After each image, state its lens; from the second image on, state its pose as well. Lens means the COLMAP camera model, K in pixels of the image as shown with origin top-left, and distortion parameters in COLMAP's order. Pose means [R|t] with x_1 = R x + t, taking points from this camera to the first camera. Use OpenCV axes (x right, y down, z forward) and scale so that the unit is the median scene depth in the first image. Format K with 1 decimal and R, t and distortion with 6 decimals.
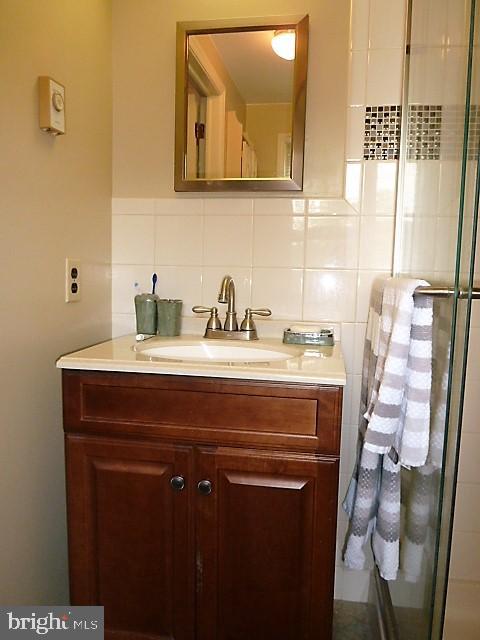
lens RADIAL K [[485.6, 0, 240.0], [0, 485.6, 320.0], [0, 0, 1]] dist [-0.036751, -0.002560]
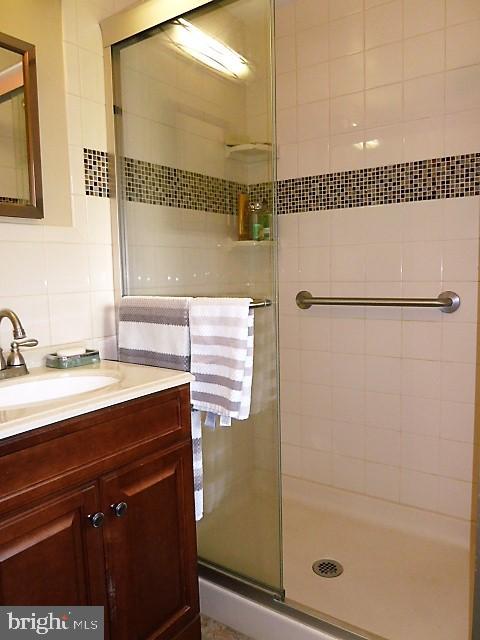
lens RADIAL K [[477.1, 0, 240.0], [0, 477.1, 320.0], [0, 0, 1]] dist [-0.015796, -0.007071]
pose [[0.441916, -0.129729, 0.887626, -0.621432], [0.130664, 0.988244, 0.079381, -0.084427], [-0.887489, 0.080901, 0.453672, 0.198621]]
